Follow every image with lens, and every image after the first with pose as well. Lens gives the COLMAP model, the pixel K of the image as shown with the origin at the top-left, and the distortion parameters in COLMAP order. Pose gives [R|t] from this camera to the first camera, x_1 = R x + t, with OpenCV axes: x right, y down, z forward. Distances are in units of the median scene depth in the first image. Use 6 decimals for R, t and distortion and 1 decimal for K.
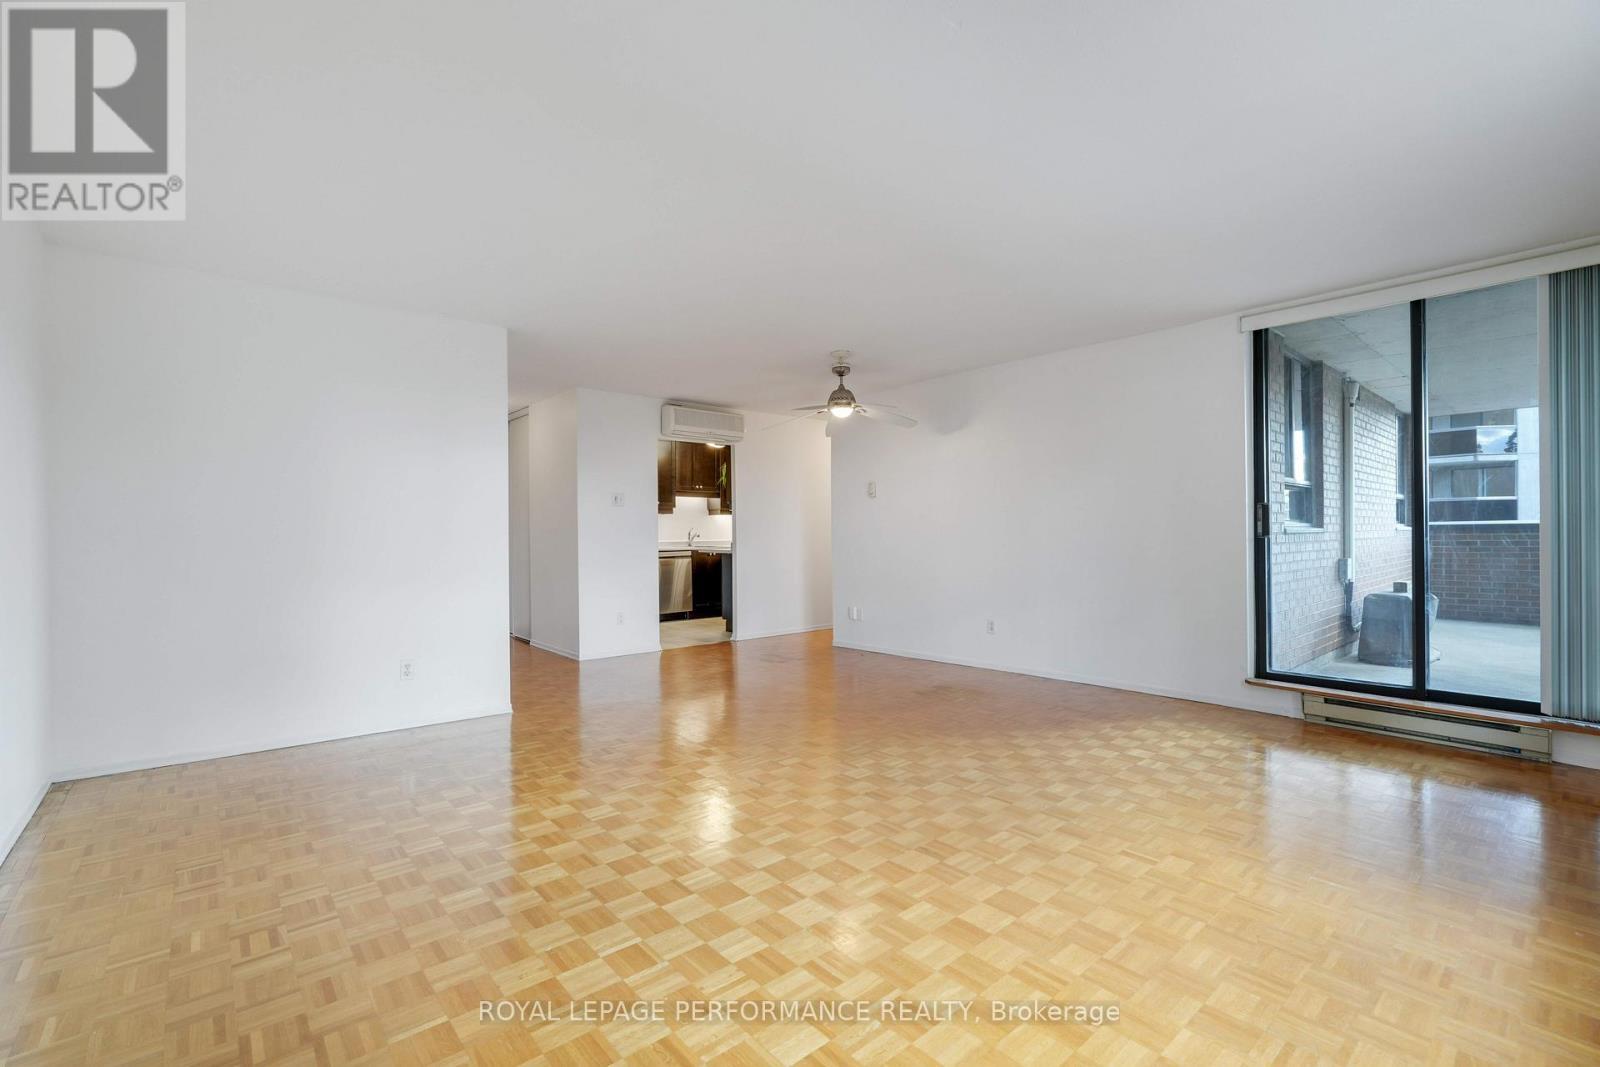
lens RADIAL K [[721.2, 0, 802.0], [0, 721.2, 527.5], [0, 0, 1]] dist [-0.008798, 0.002597]
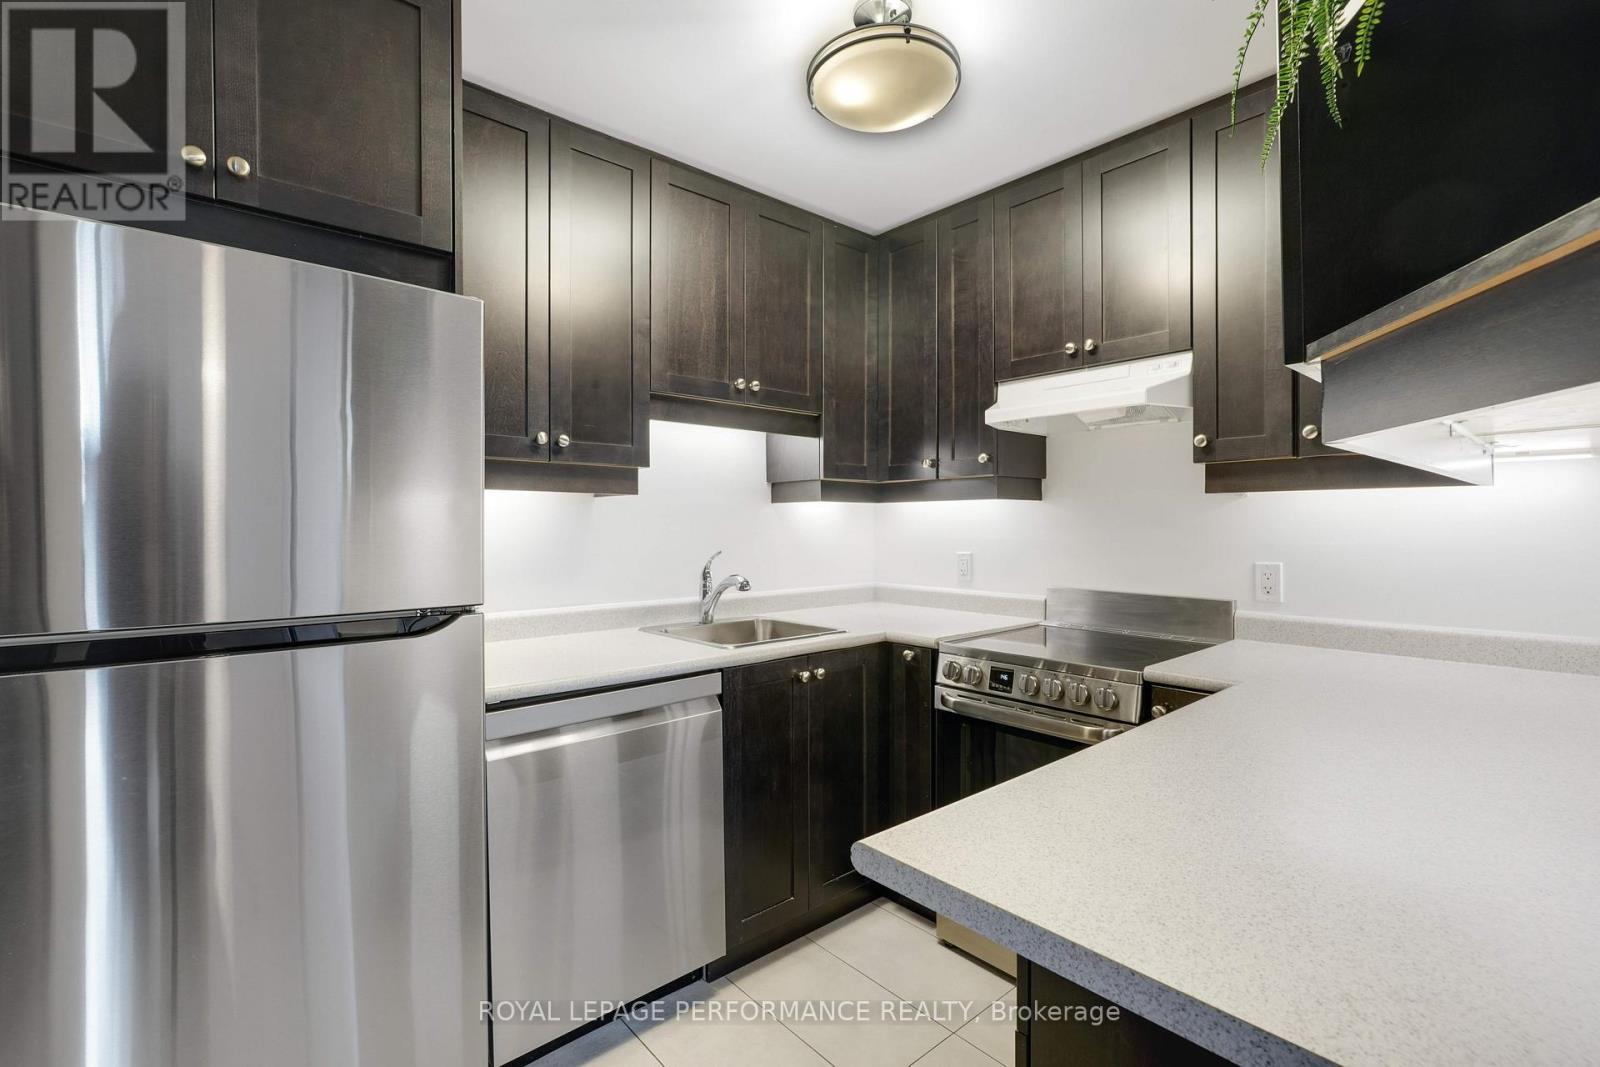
lens RADIAL K [[721.2, 0, 793.6], [0, 721.2, 534.4], [0, 0, 1]] dist [-0.008798, 0.002597]
pose [[0.999938, 0.000741, -0.011076, -0.126005], [-0.000644, 0.999962, 0.008703, -0.008142], [0.011082, -0.008695, 0.999901, 0.765032]]
